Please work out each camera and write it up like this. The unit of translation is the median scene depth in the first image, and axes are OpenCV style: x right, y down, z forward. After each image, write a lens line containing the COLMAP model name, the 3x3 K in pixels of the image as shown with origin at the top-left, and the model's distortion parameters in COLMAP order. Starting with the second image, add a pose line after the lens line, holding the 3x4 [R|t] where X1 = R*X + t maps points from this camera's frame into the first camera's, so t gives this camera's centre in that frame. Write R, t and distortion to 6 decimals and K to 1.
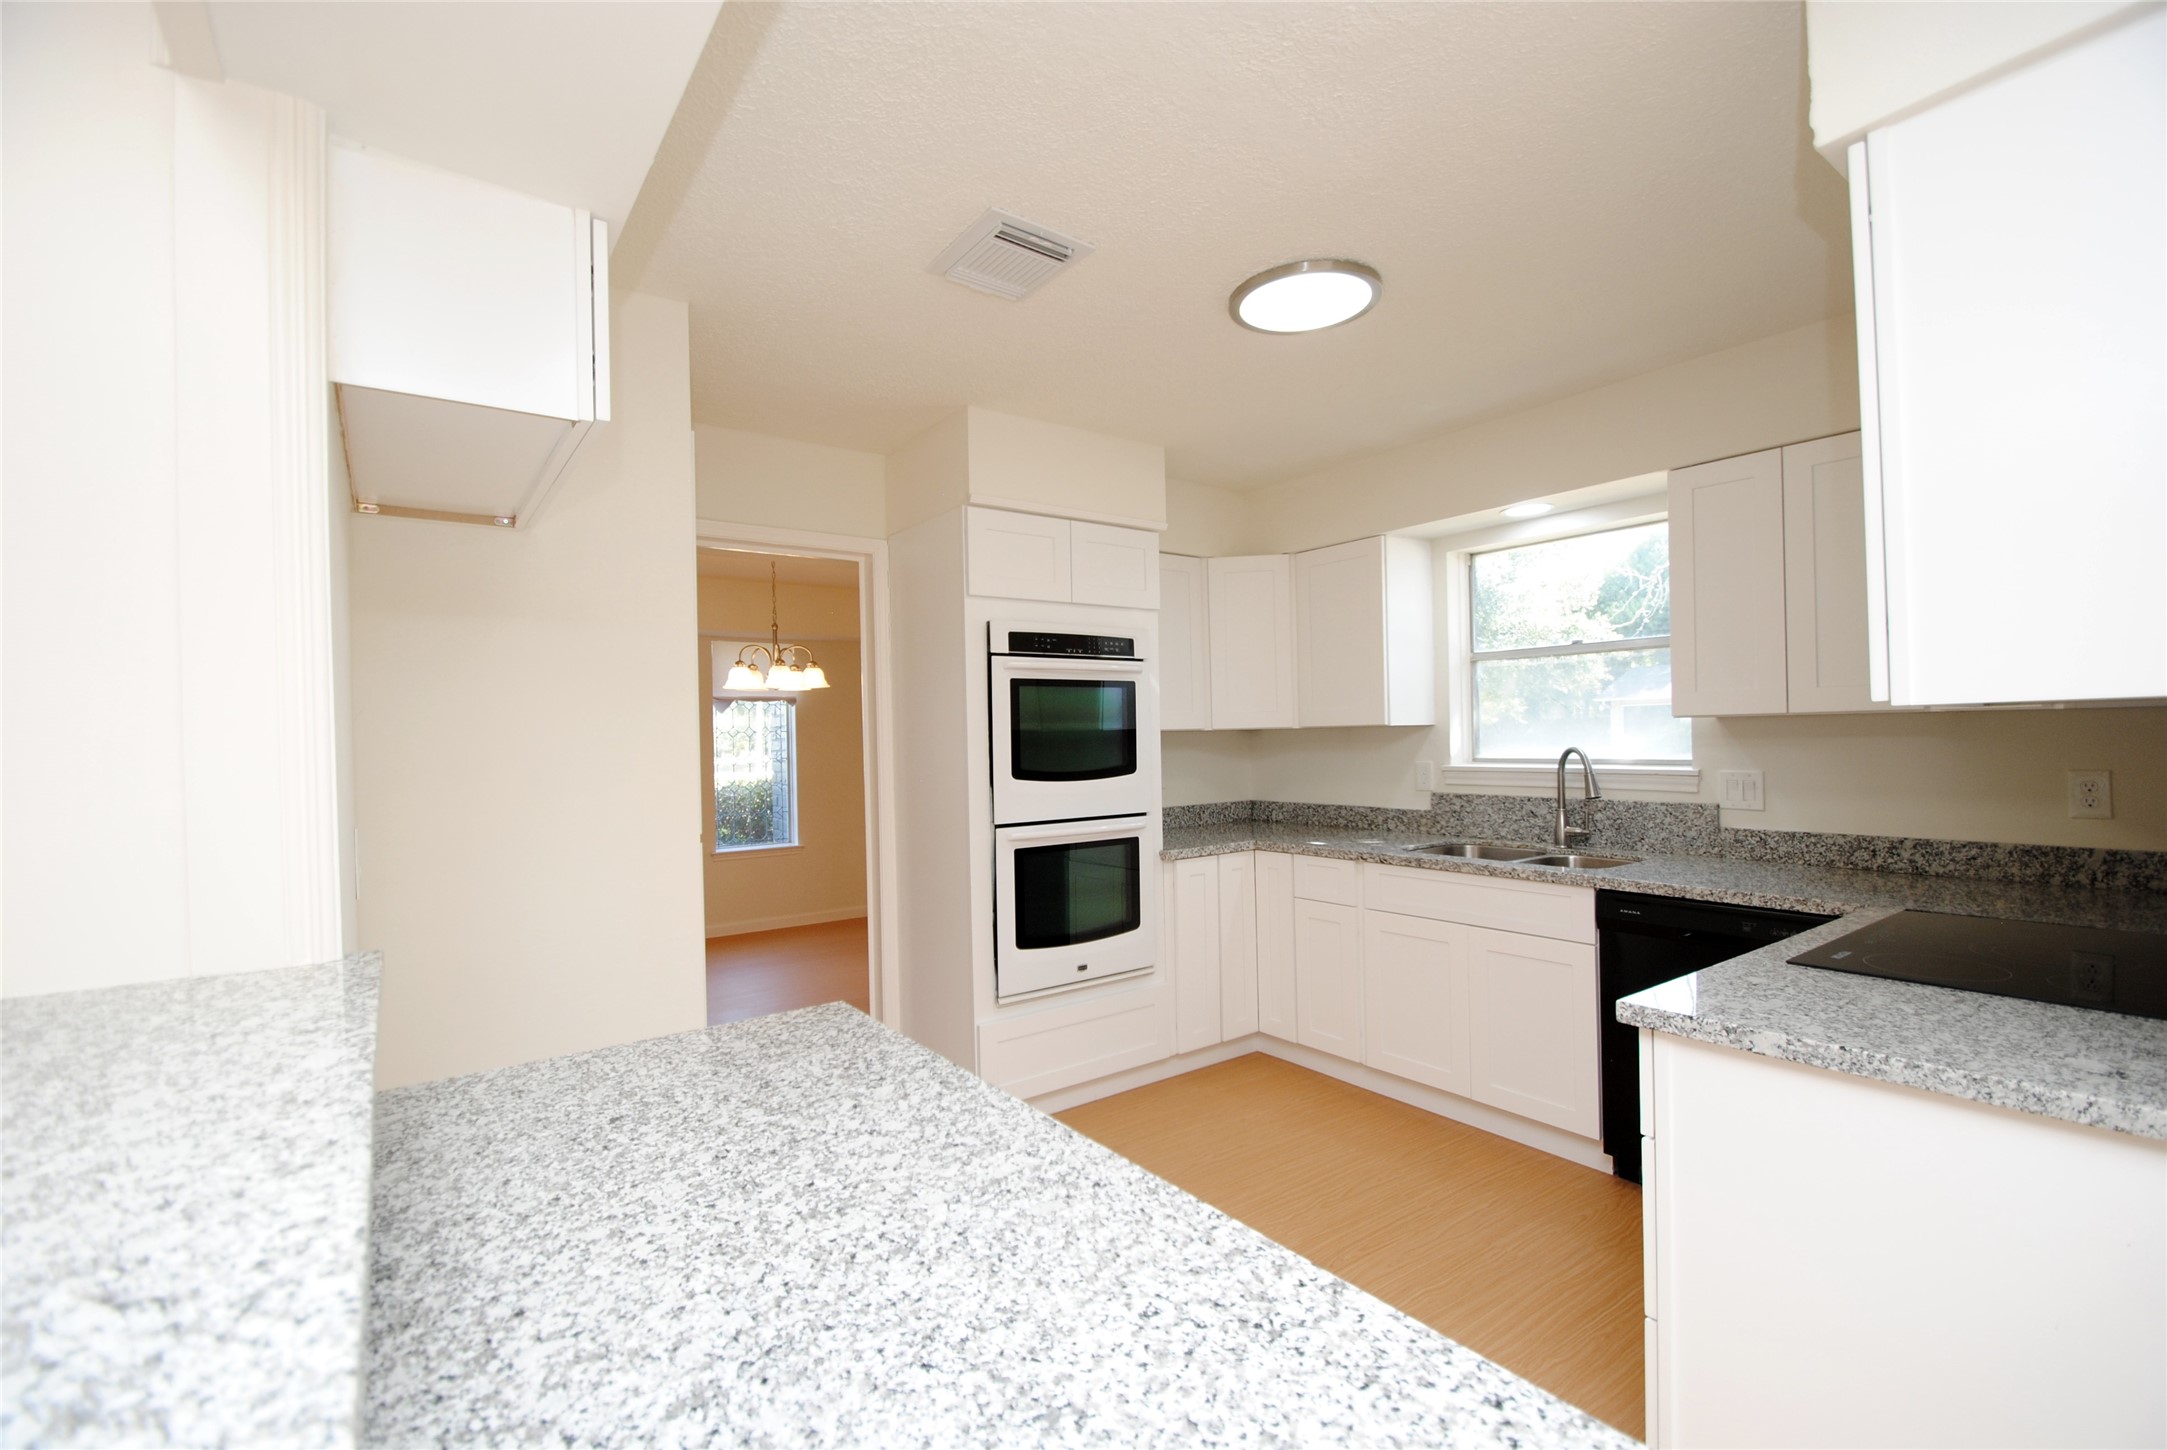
lens RADIAL K [[942.1, 0, 1097.1], [0, 942.1, 733.6], [0, 0, 1]] dist [0.011375, -0.014033]
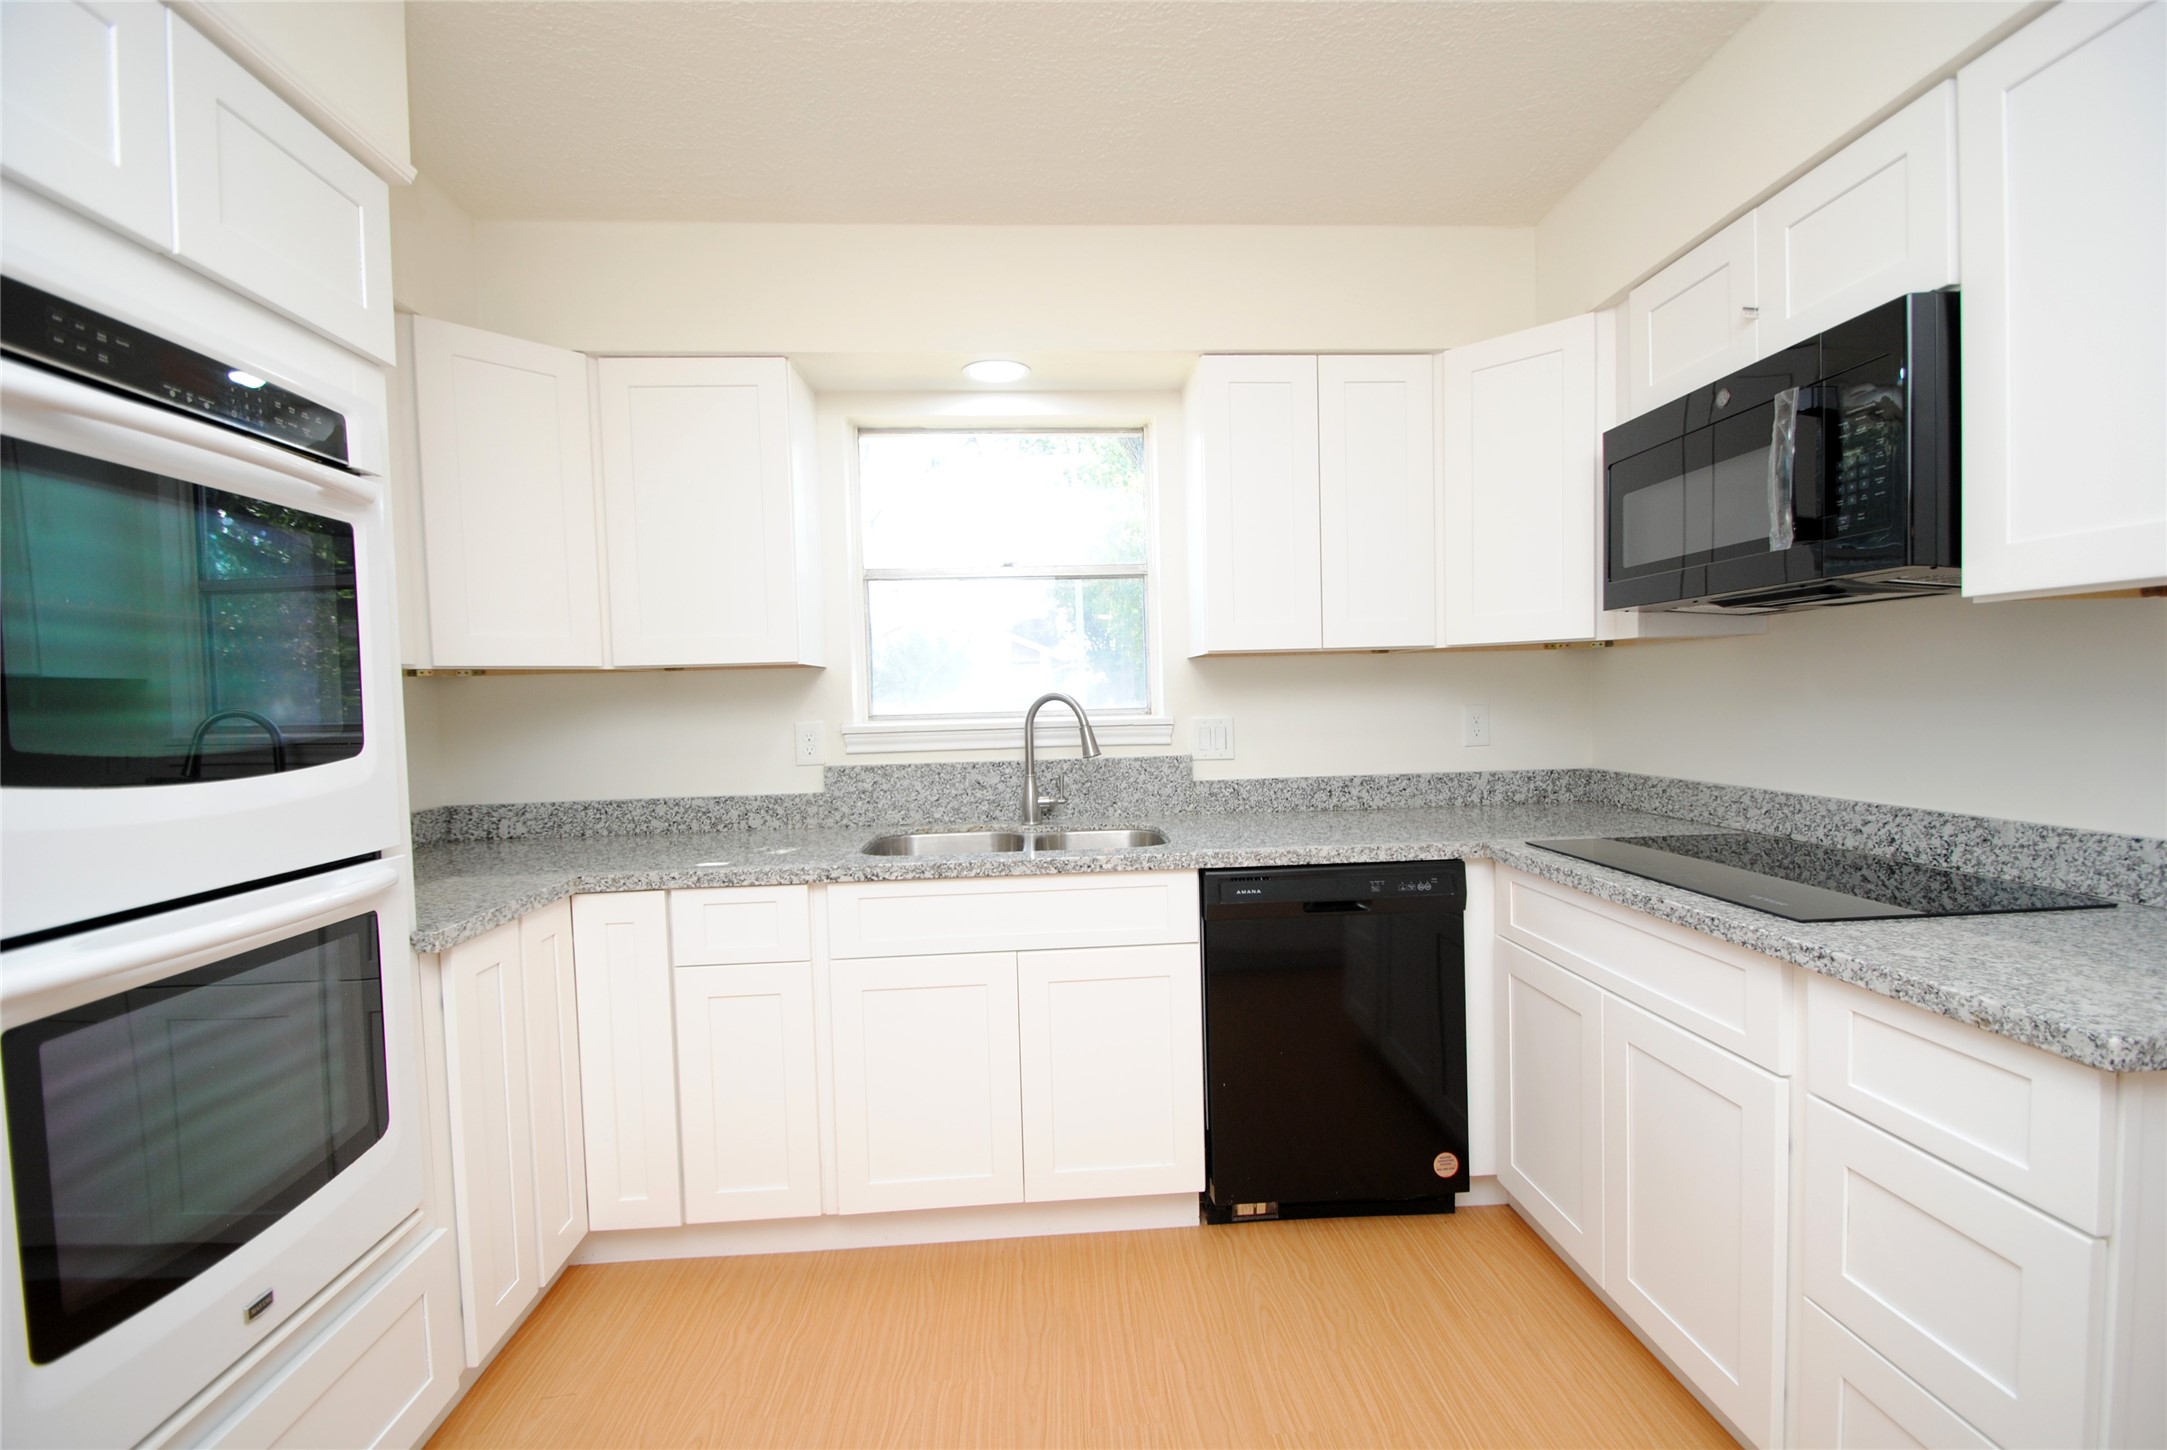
lens RADIAL K [[950.1, 0, 1082.1], [0, 950.1, 734.7], [0, 0, 1]] dist [0.016630, -0.020091]
pose [[0.546593, -0.028272, 0.836921, -0.145037], [0.014214, 0.999599, 0.024484, 0.031077], [-0.837278, -0.001486, 0.546776, 0.580835]]
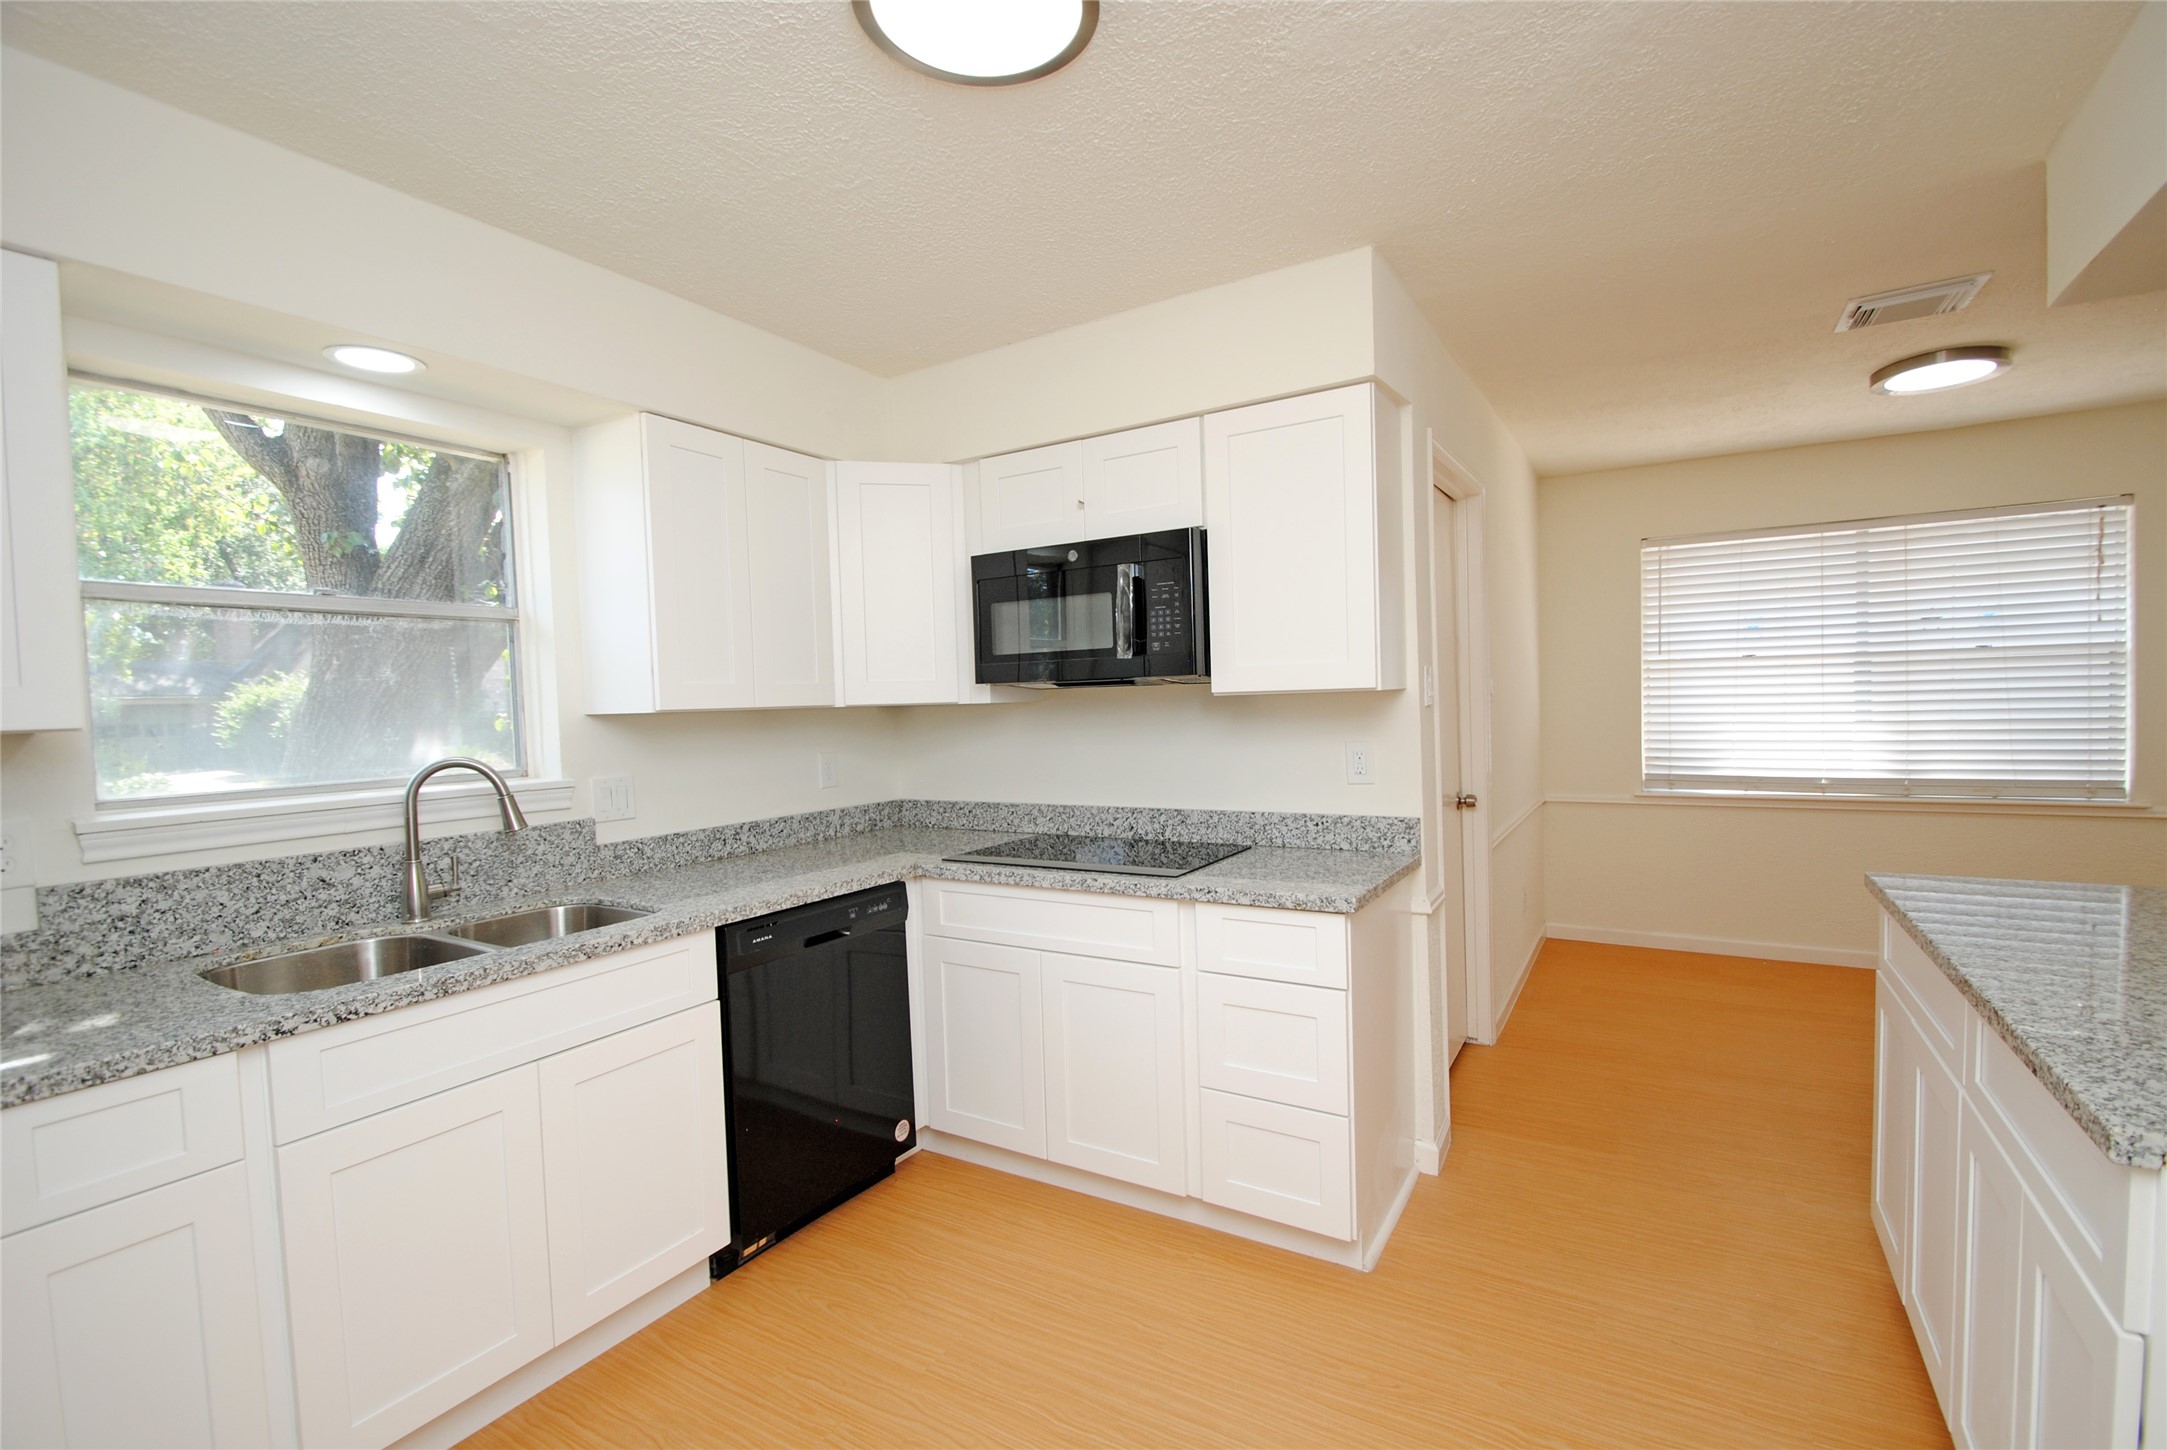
lens RADIAL K [[952.7, 0, 1096.7], [0, 952.7, 731.5], [0, 0, 1]] dist [0.008546, -0.011226]
pose [[-0.375090, 0.001867, 0.926986, -0.282179], [0.037792, 0.999197, 0.013279, 0.003861], [-0.926218, 0.040014, -0.374860, 0.878165]]
